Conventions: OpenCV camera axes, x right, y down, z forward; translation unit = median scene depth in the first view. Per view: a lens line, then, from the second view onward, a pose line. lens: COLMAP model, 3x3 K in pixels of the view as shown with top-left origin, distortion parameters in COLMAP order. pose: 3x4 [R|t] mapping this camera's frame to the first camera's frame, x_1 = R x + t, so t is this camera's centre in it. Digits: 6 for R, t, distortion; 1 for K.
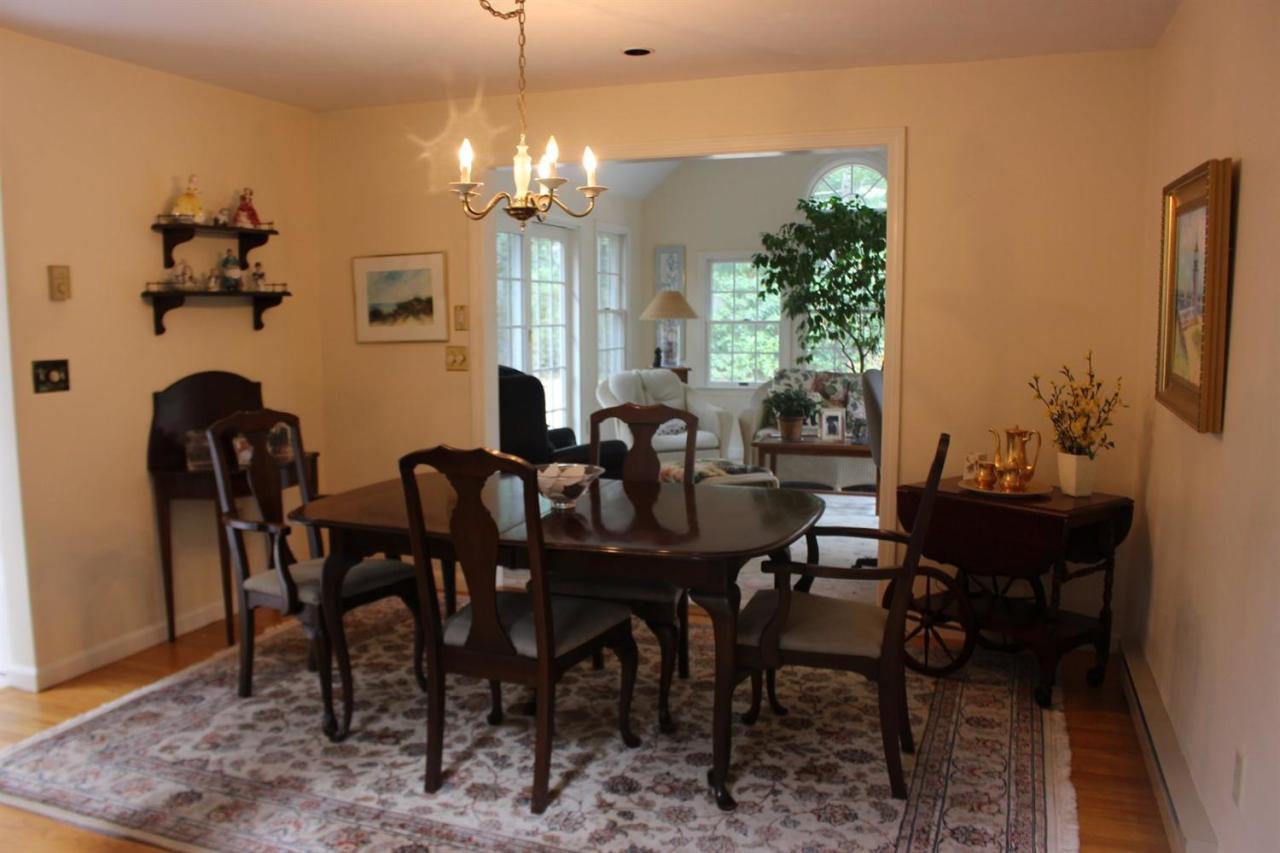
lens RADIAL K [[1064.6, 0, 637.7], [0, 1064.6, 431.7], [0, 0, 1]] dist [-0.138311, 0.120702]
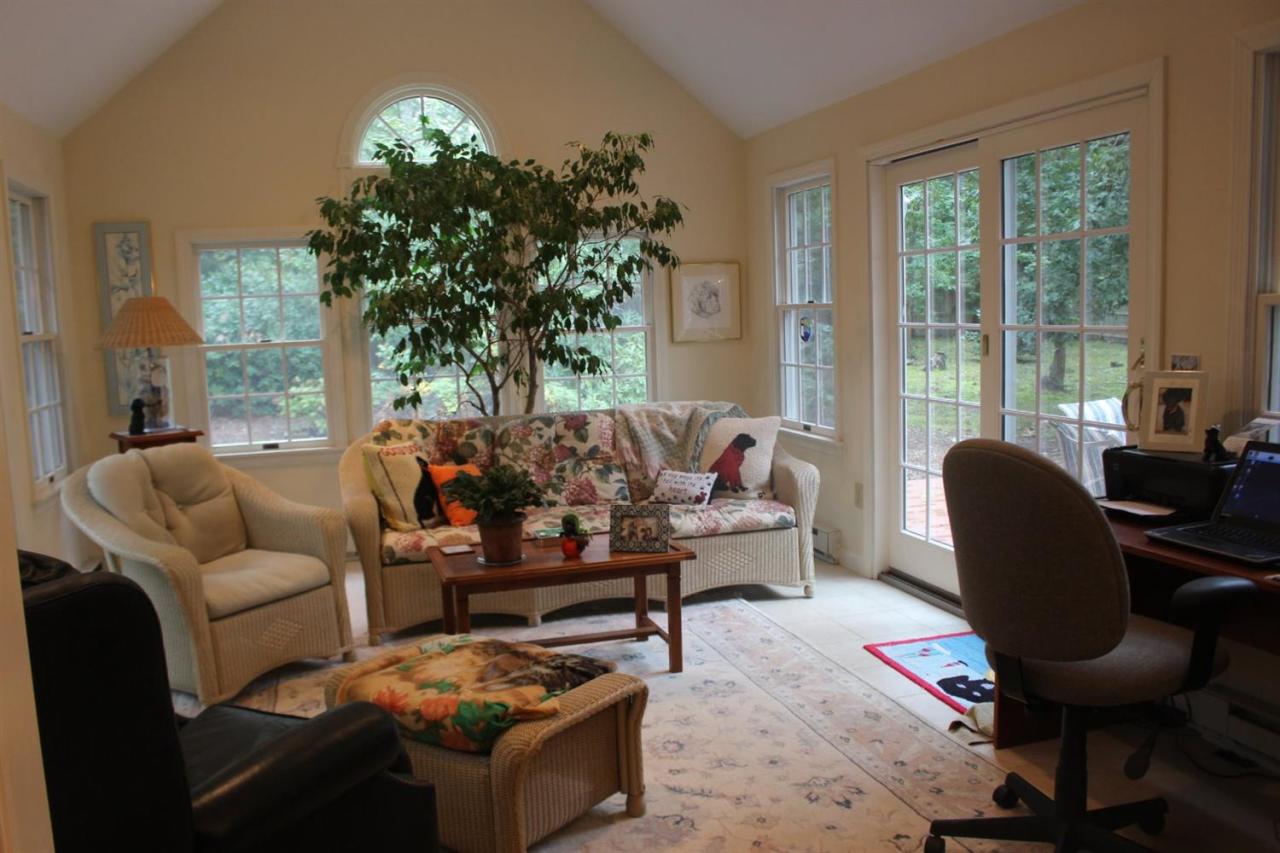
lens RADIAL K [[1064.6, 0, 632.1], [0, 1064.6, 425.5], [0, 0, 1]] dist [-0.138311, 0.120702]
pose [[0.811035, -0.088723, 0.578231, -0.090920], [0.096190, 0.995204, 0.017784, -0.053109], [-0.577035, 0.041197, 0.815679, 0.431434]]
